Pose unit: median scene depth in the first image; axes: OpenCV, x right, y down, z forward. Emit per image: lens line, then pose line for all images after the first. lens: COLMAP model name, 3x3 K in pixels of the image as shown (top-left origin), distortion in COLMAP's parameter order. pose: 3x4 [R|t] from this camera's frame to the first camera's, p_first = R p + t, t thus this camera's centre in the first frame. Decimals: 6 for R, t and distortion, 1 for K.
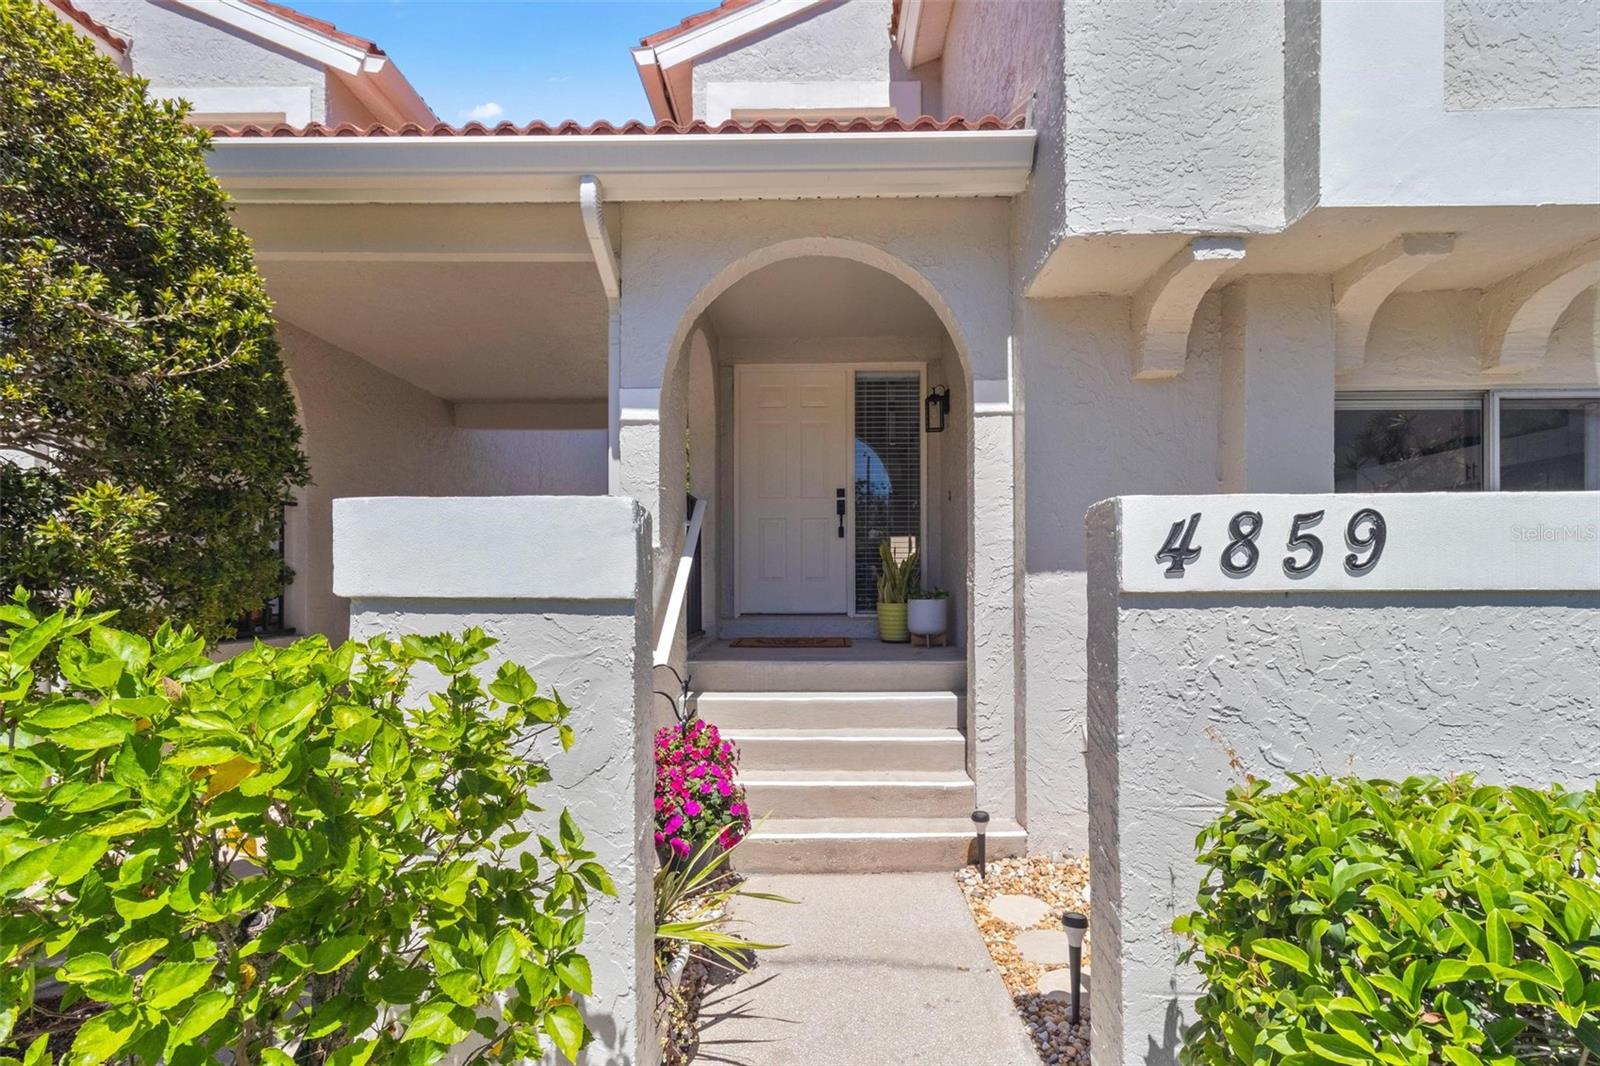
lens RADIAL K [[794.7, 0, 804.4], [0, 794.7, 554.5], [0, 0, 1]] dist [0.003862, 0.001328]
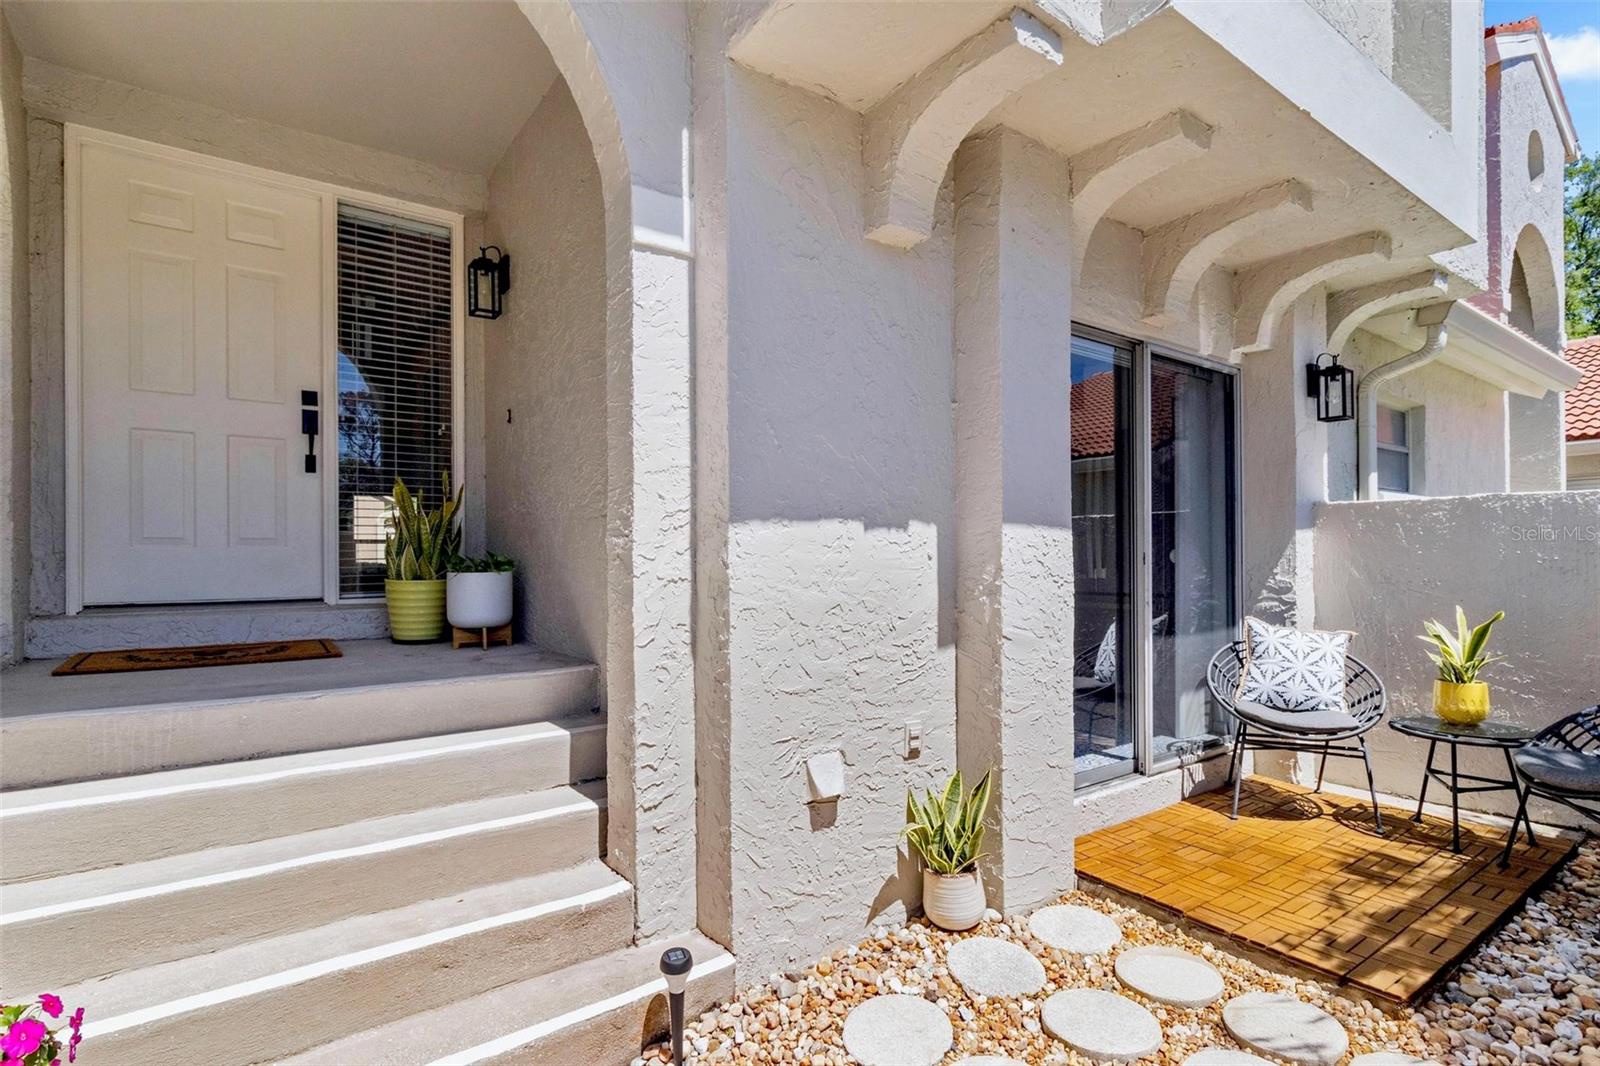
lens RADIAL K [[794.7, 0, 804.4], [0, 794.7, 554.5], [0, 0, 1]] dist [0.003862, 0.001328]
pose [[0.793218, 0.001451, 0.608936, -0.037454], [-0.017510, 0.999638, 0.020427, 0.033739], [-0.608686, -0.026866, 0.792956, 0.463225]]
